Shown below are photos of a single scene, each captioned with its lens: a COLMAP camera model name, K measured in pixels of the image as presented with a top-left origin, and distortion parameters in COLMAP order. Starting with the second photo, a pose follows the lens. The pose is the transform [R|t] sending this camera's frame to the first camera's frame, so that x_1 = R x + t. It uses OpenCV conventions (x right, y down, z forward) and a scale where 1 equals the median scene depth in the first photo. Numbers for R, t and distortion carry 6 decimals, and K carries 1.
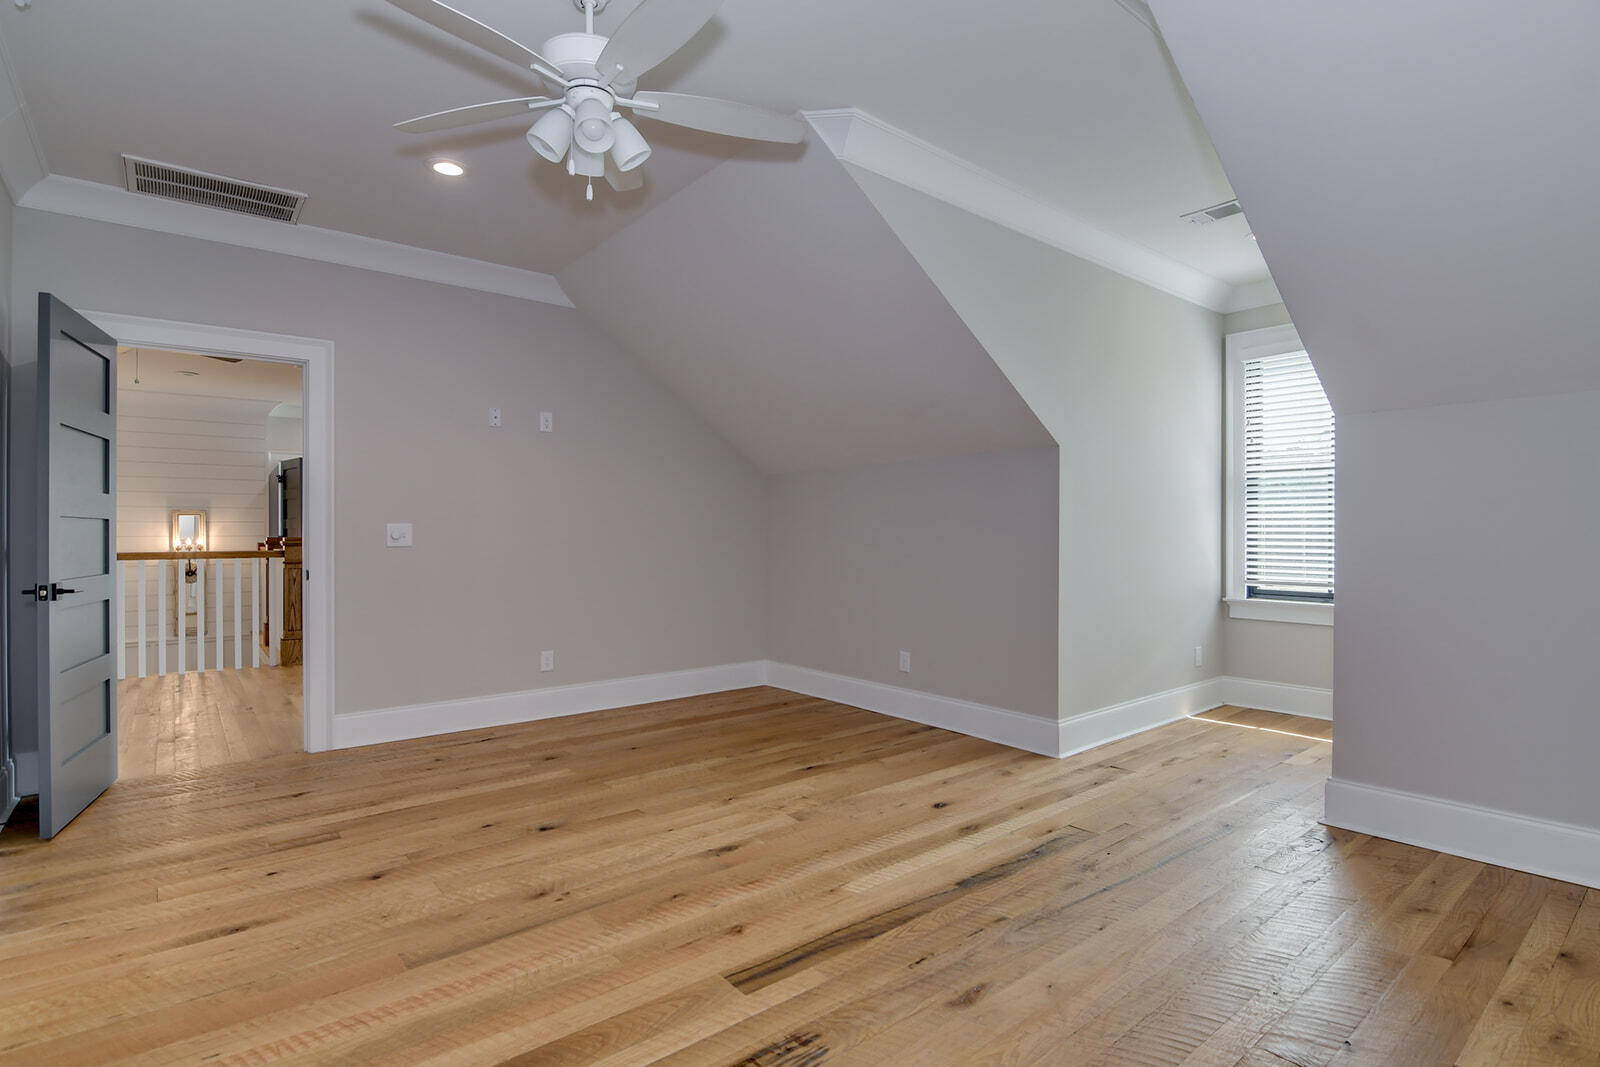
lens RADIAL K [[777.9, 0, 800.0], [0, 777.9, 534.0], [0, 0, 1]] dist [-0.001998, -0.002572]
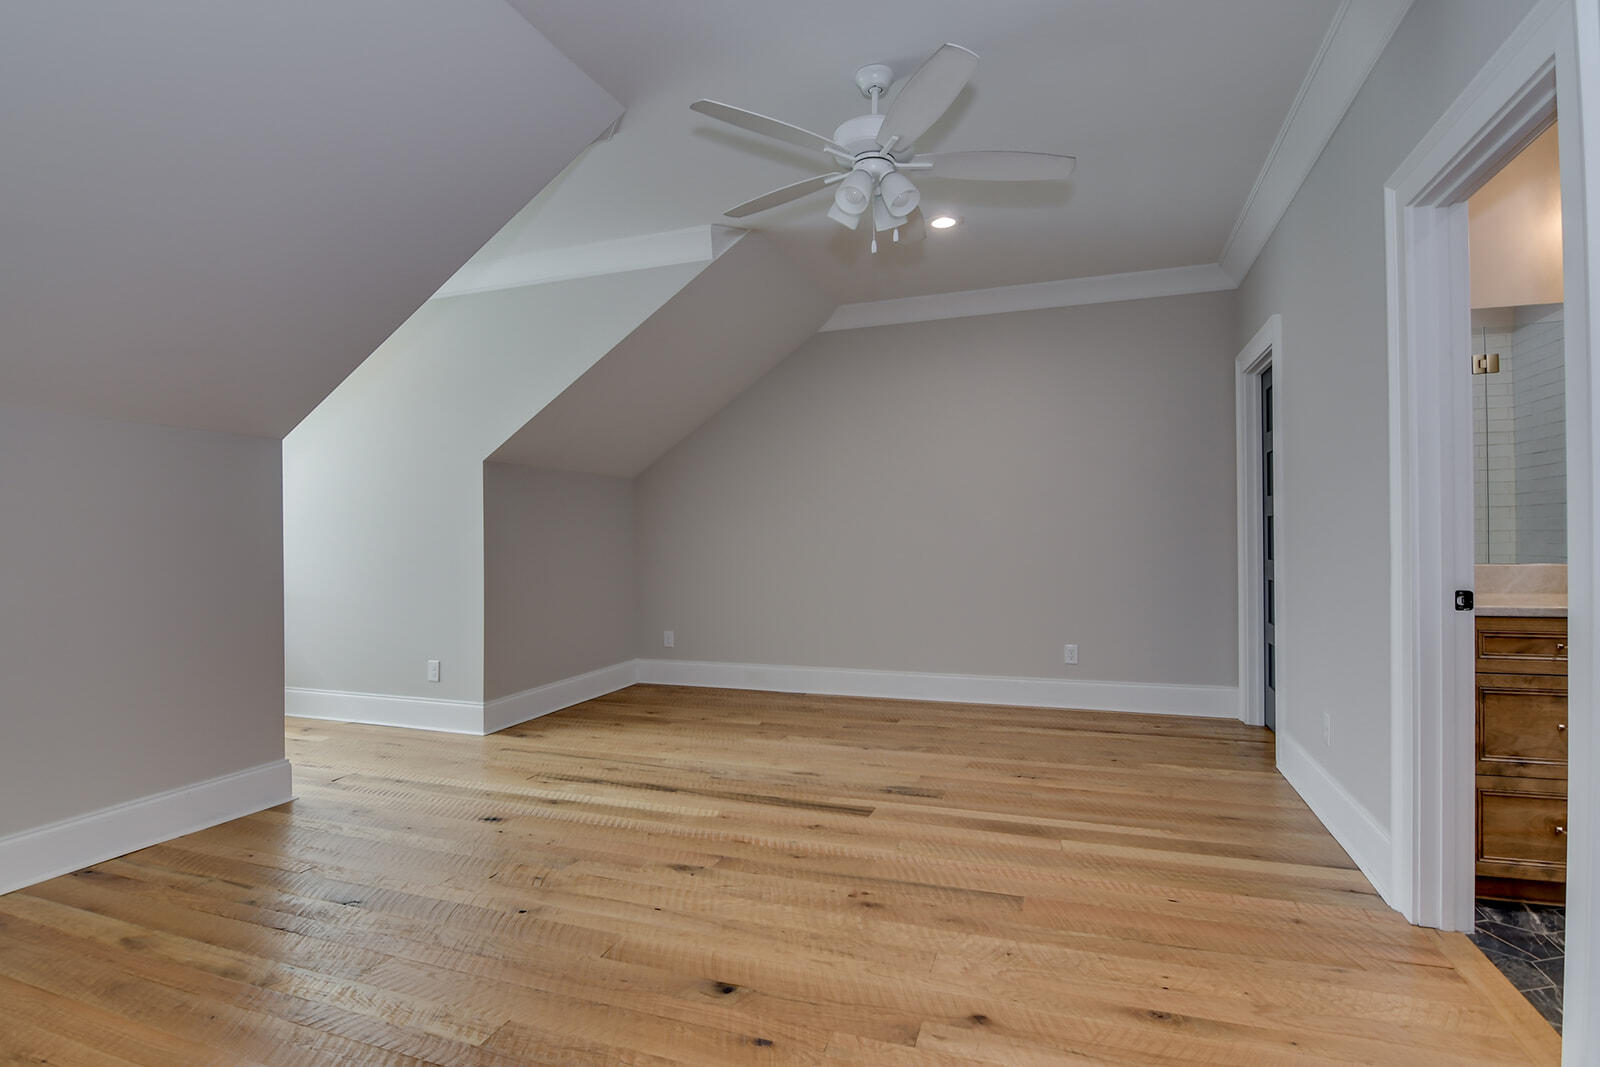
lens RADIAL K [[777.9, 0, 800.2], [0, 777.9, 534.9], [0, 0, 1]] dist [-0.001998, -0.002572]
pose [[-0.506386, 0.011102, 0.862236, -1.058161], [0.016362, 0.999861, -0.003265, 0.017436], [-0.862152, 0.012455, -0.506497, 1.474833]]
